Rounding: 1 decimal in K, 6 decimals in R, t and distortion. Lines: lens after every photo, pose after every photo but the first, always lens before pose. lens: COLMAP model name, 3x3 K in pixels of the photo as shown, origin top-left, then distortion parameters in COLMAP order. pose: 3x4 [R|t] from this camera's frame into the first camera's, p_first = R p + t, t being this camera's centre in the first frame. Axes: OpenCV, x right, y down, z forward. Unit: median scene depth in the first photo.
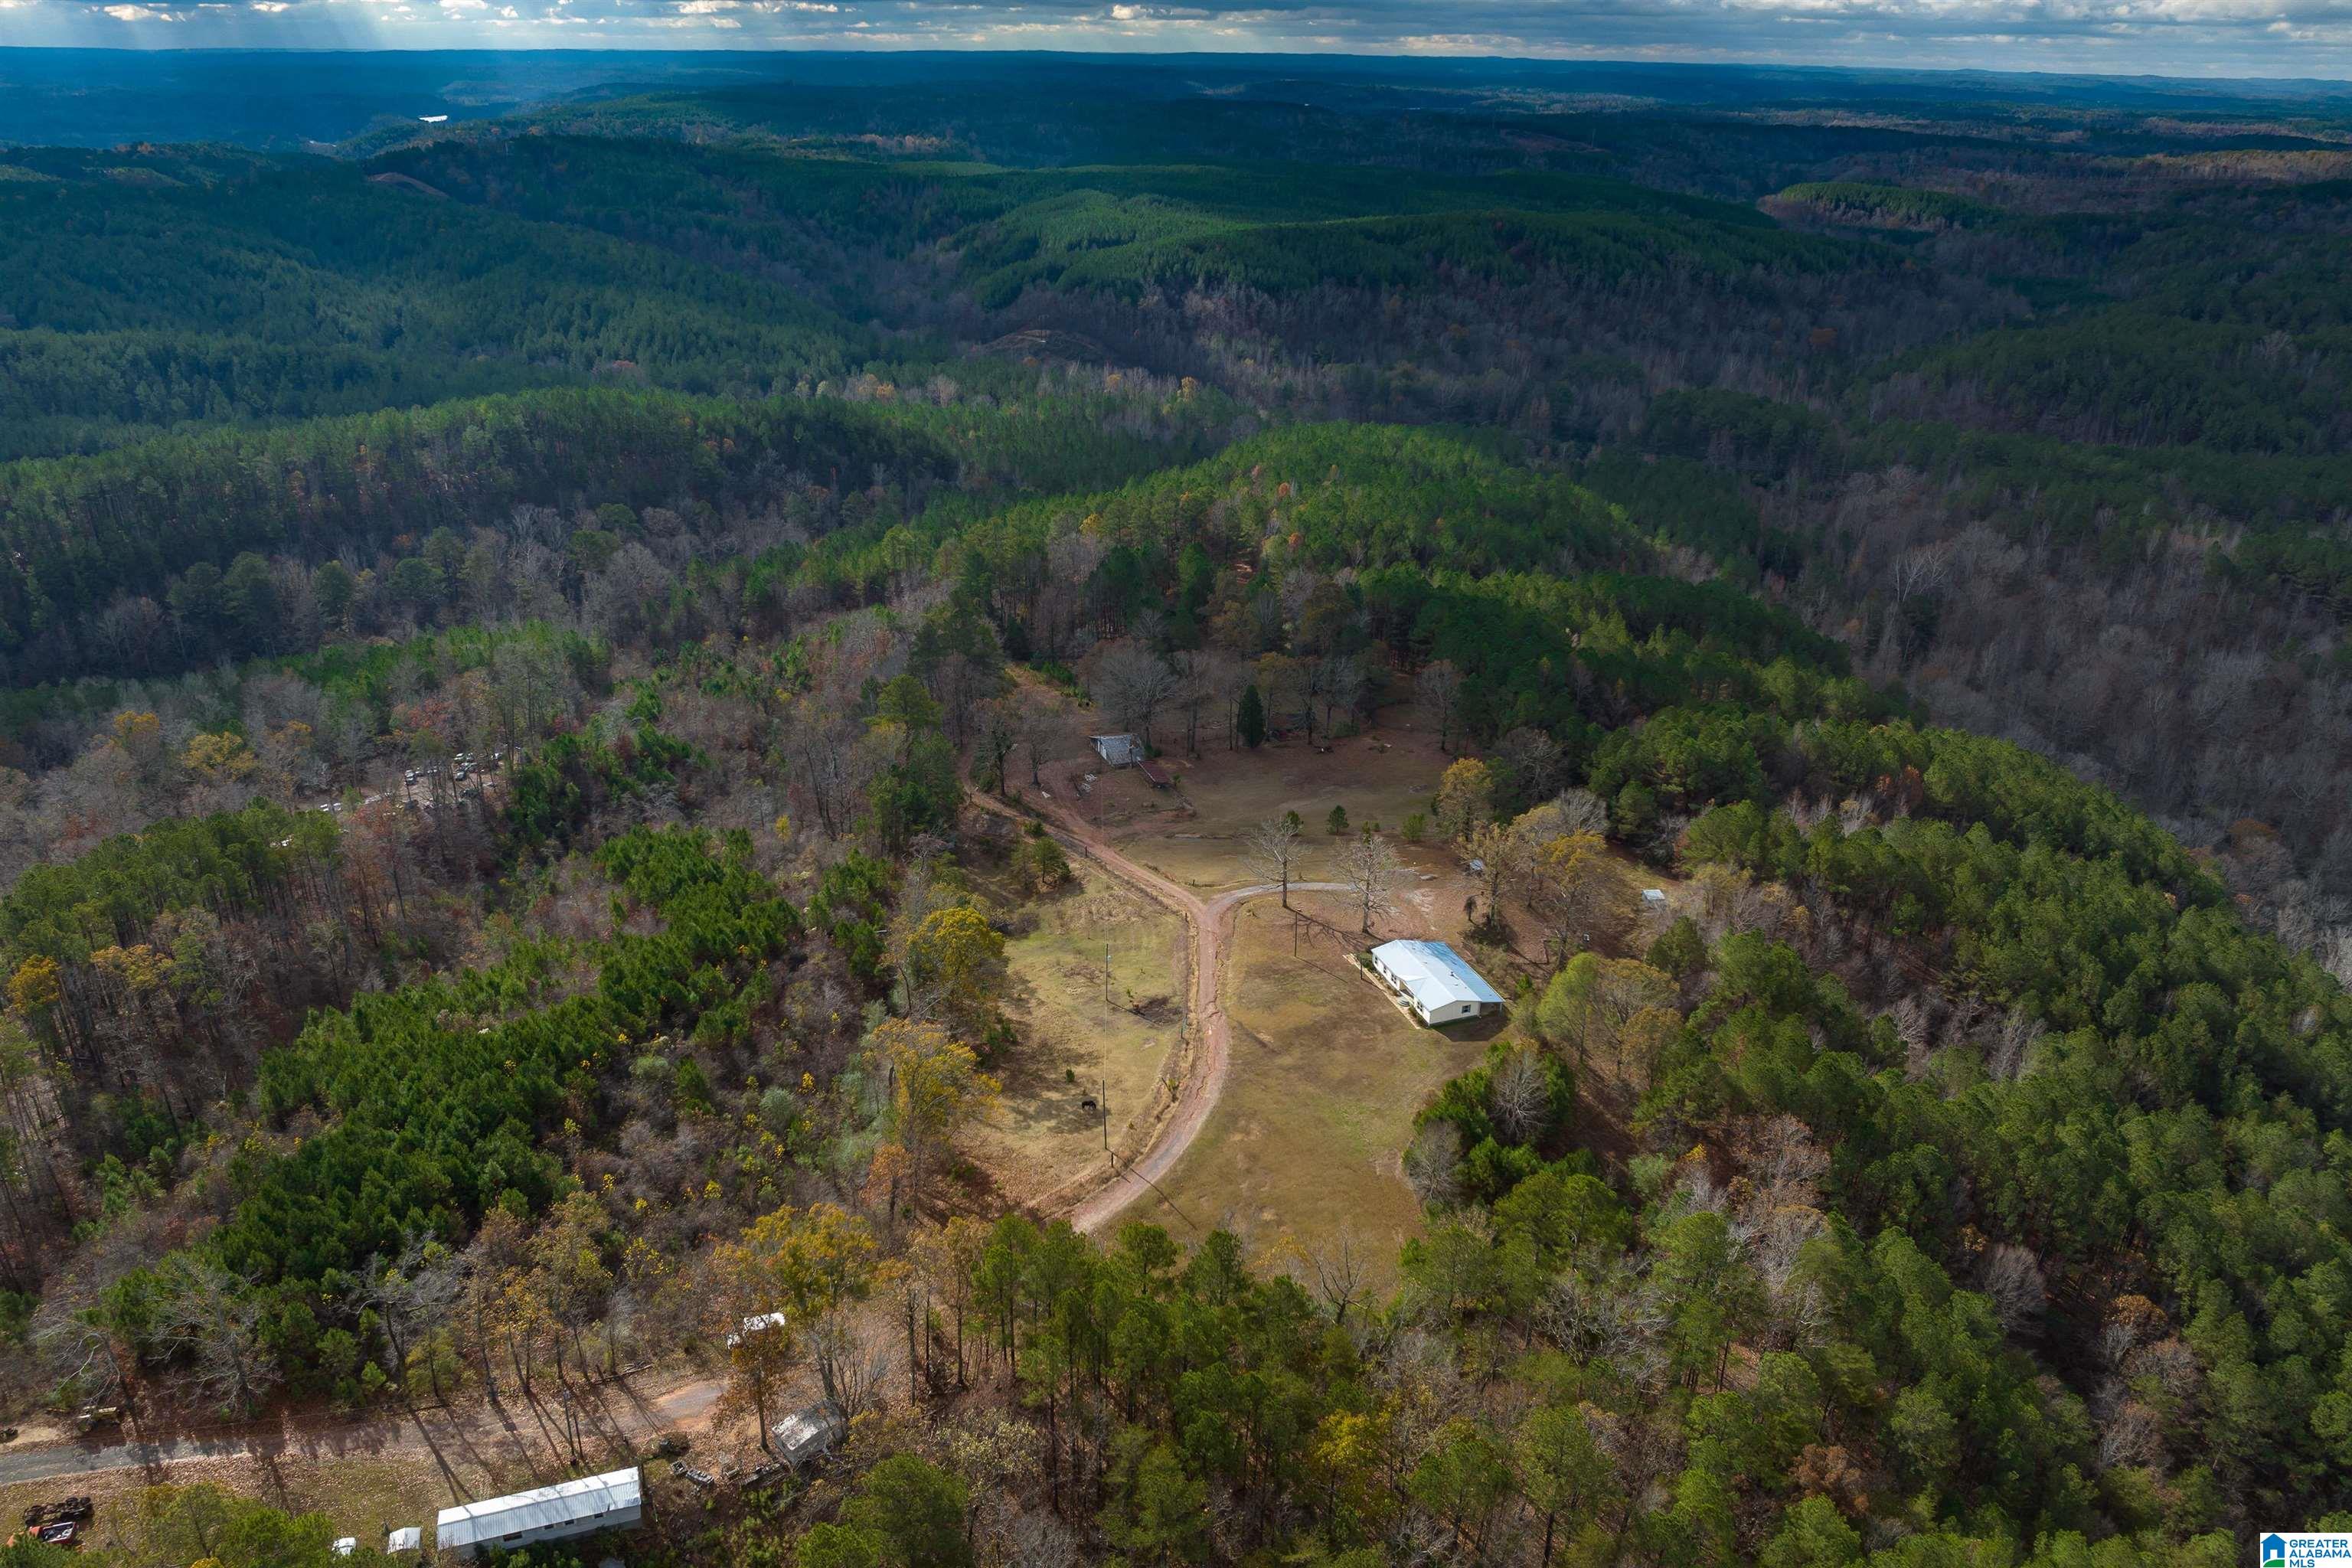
lens RADIAL K [[1658.2, 0, 1176.0], [0, 1658.2, 784.0], [0, 0, 1]] dist [-0.048751, 0.014504]
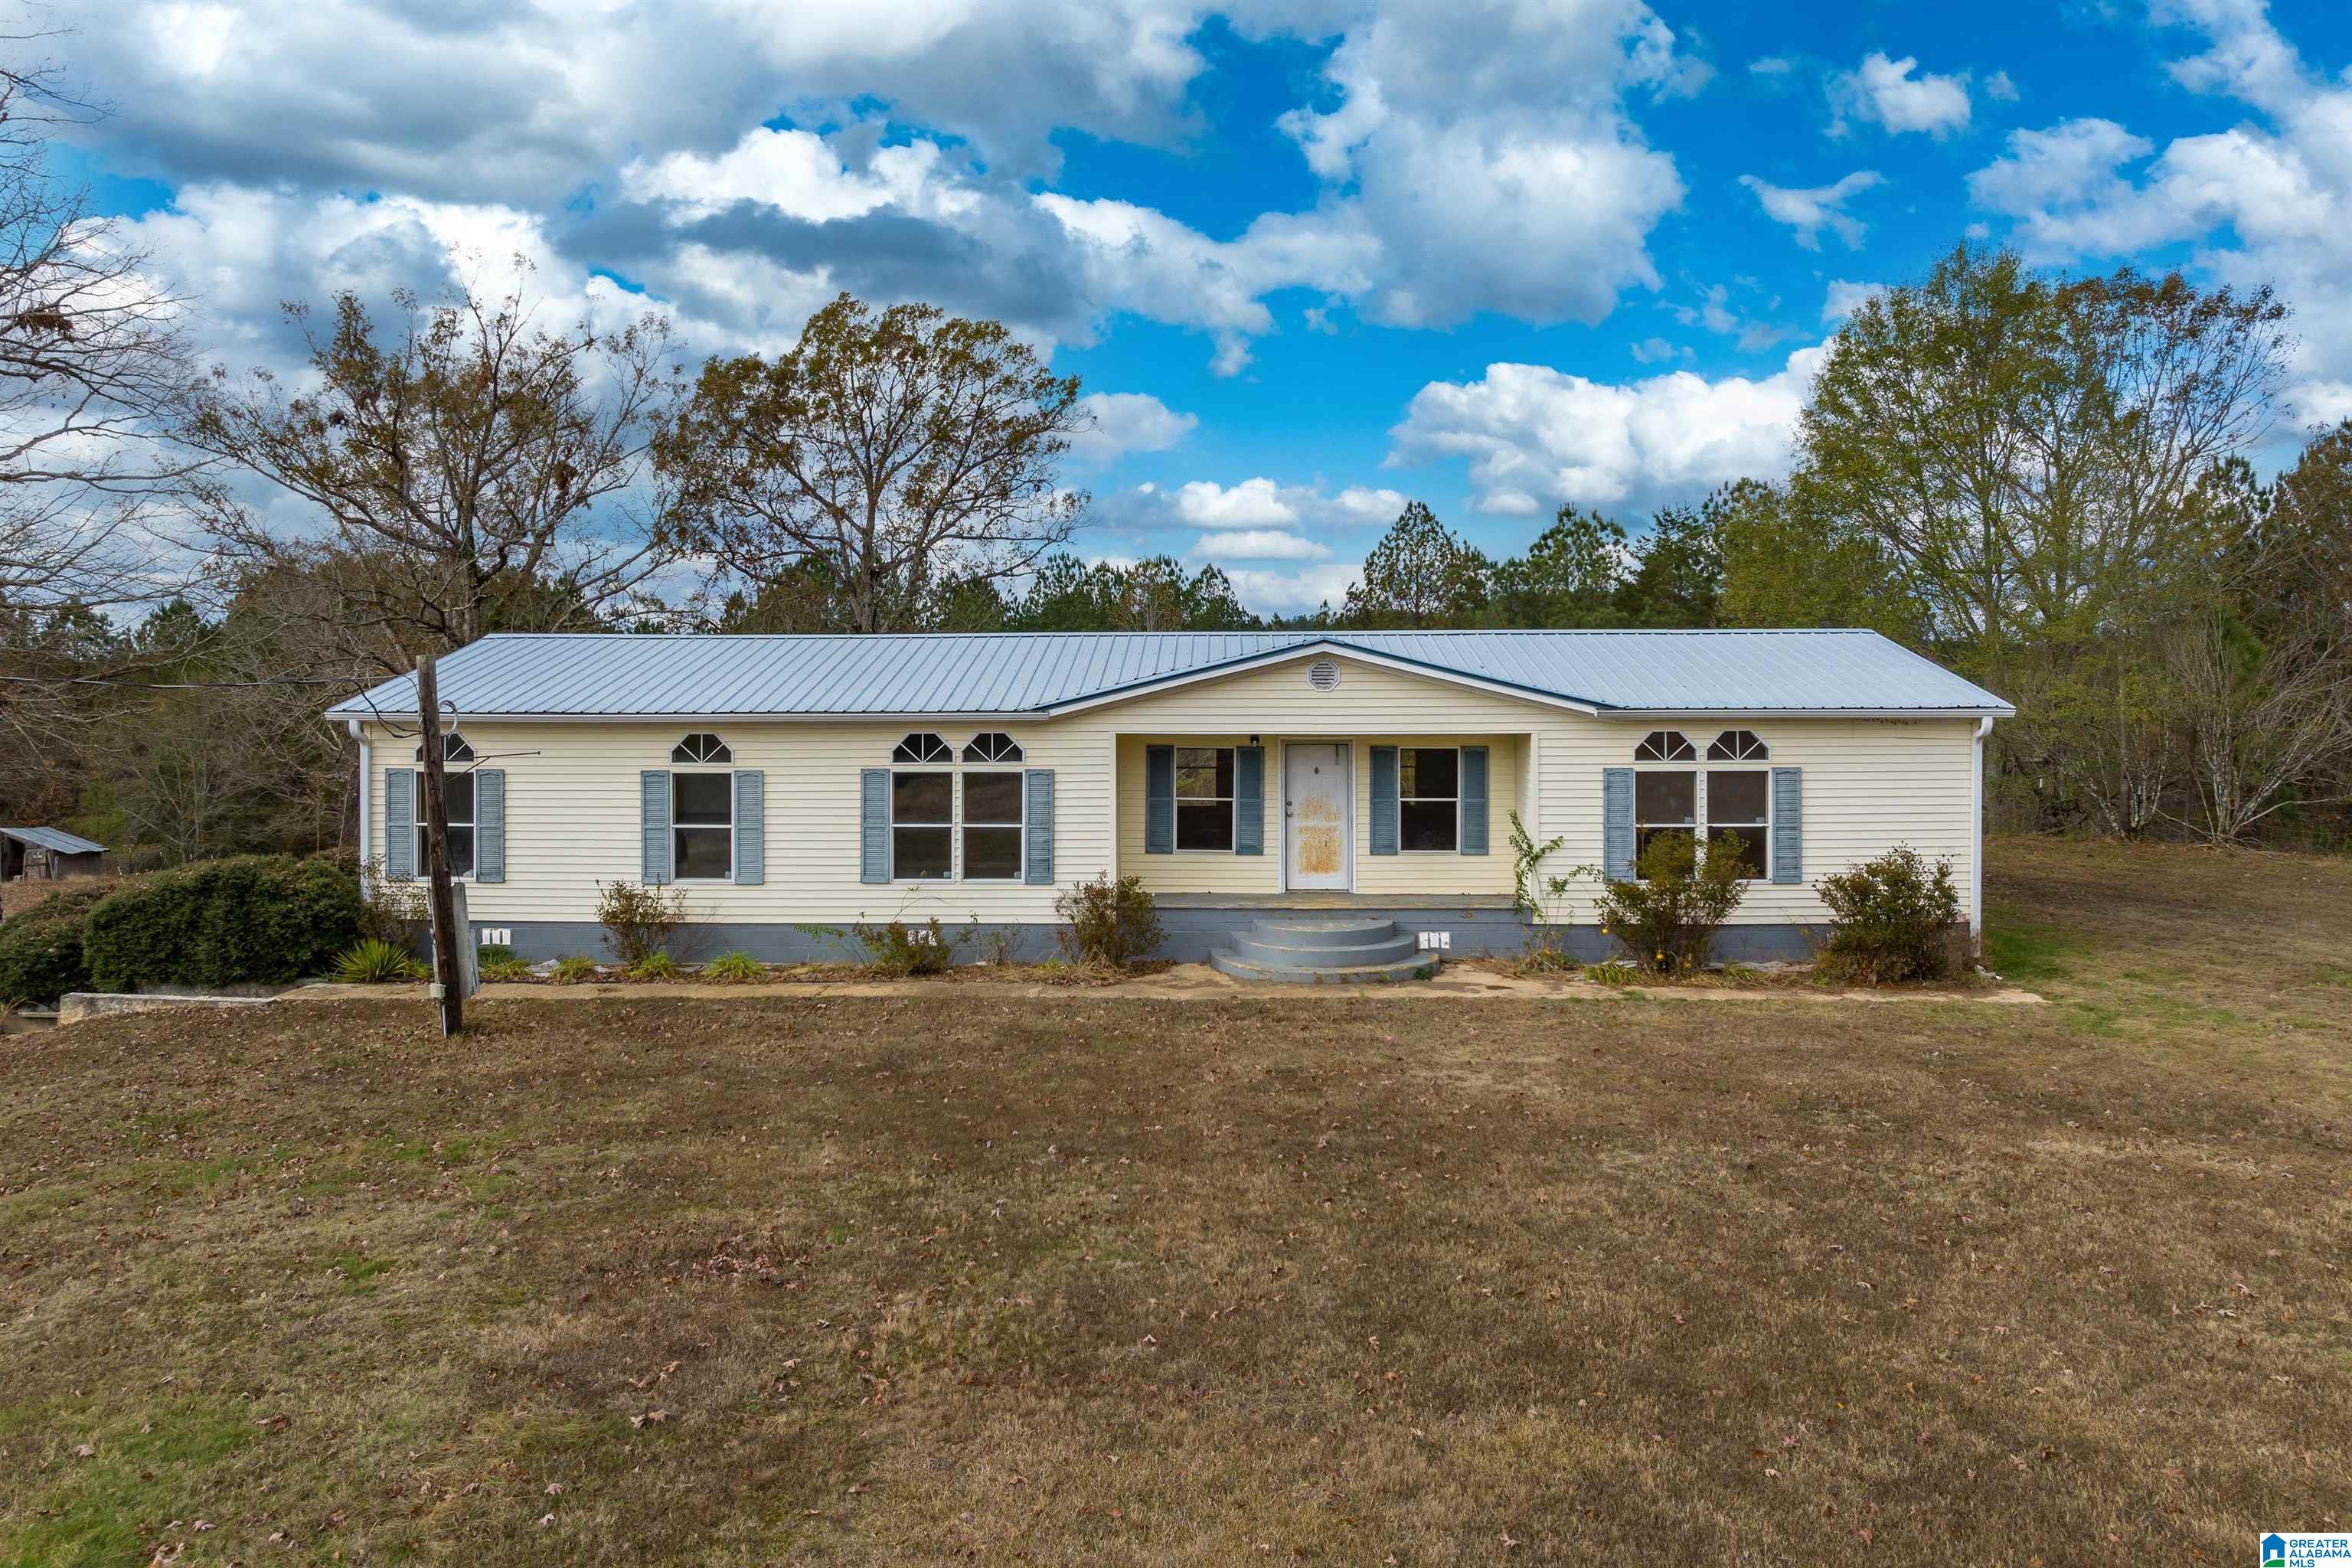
lens RADIAL K [[1561.4, 0, 1181.6], [0, 1561.4, 689.7], [0, 0, 1]] dist [-0.036789, 0.002434]
pose [[0.376872, -0.035465, 0.925586, 0.037873], [0.386640, 0.914071, -0.122404, 0.067017], [-0.841711, 0.403999, 0.358200, 0.517281]]
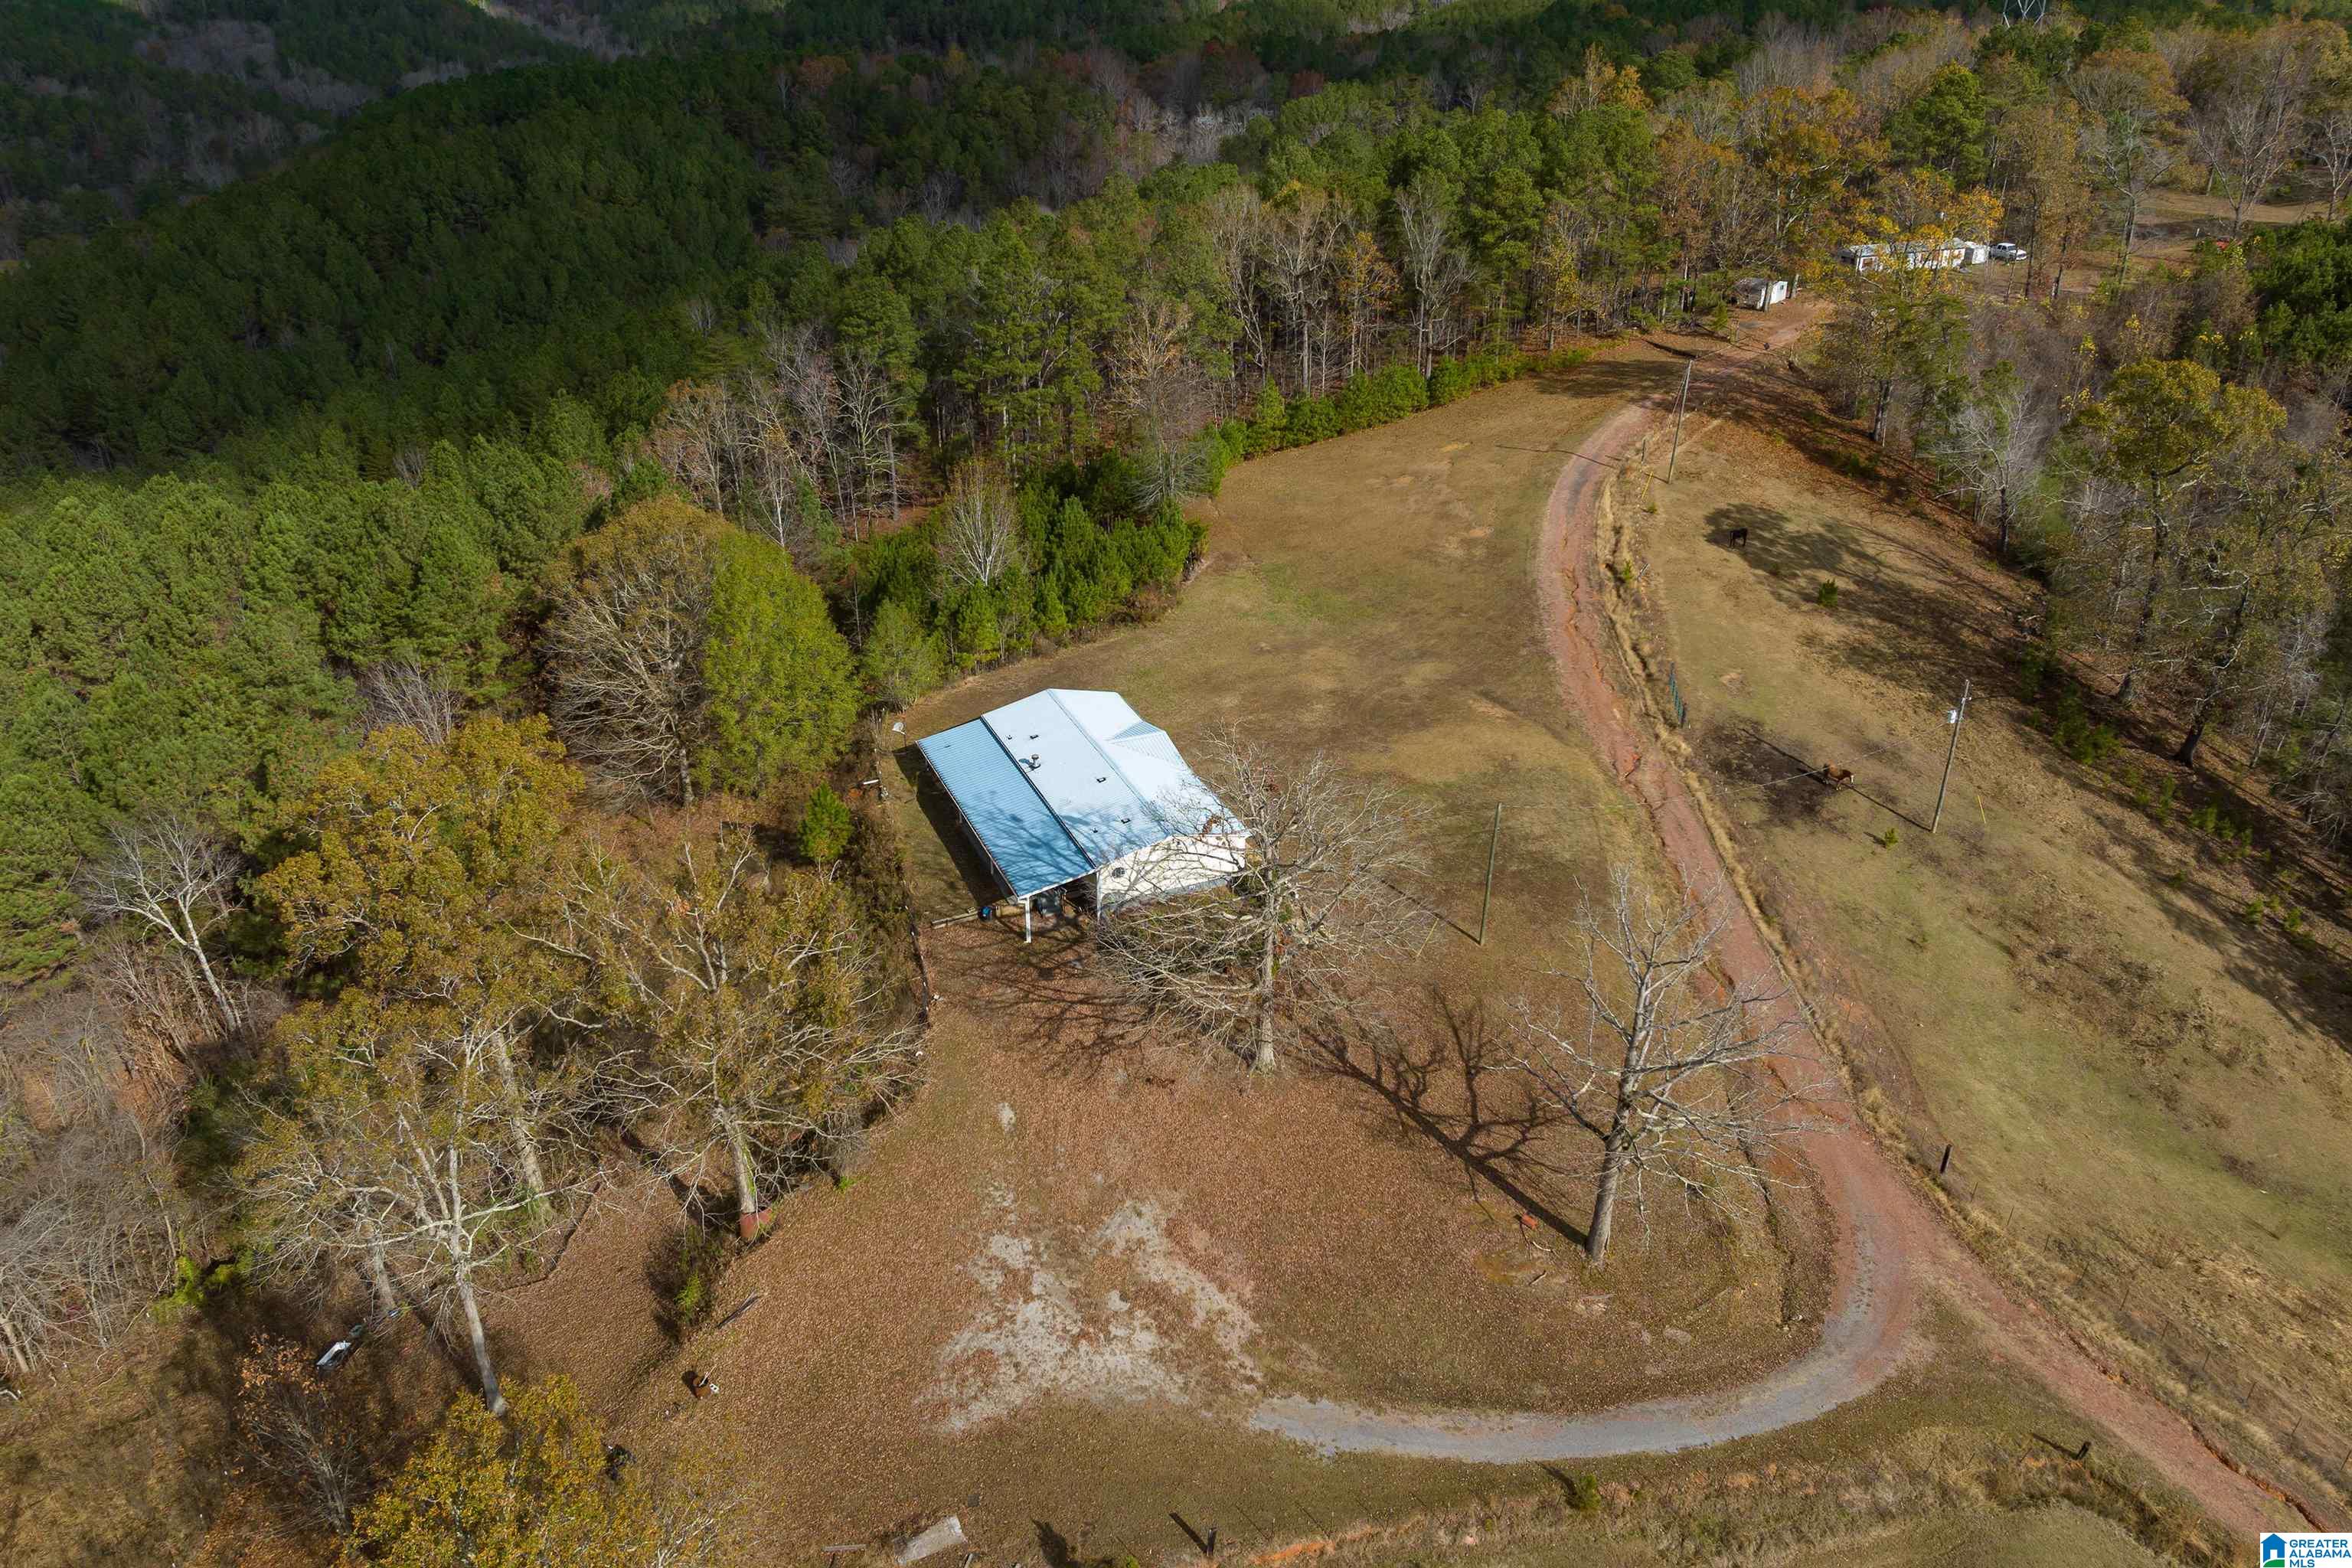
lens RADIAL K [[1674.9, 0, 1176.0], [0, 1674.9, 784.0], [0, 0, 1]] dist [-0.037940, -0.007253]
pose [[-0.998186, 0.004686, -0.060023, 0.083829], [-0.043801, 0.627475, 0.777404, -0.090465], [0.041306, 0.778623, -0.626131, 0.658817]]
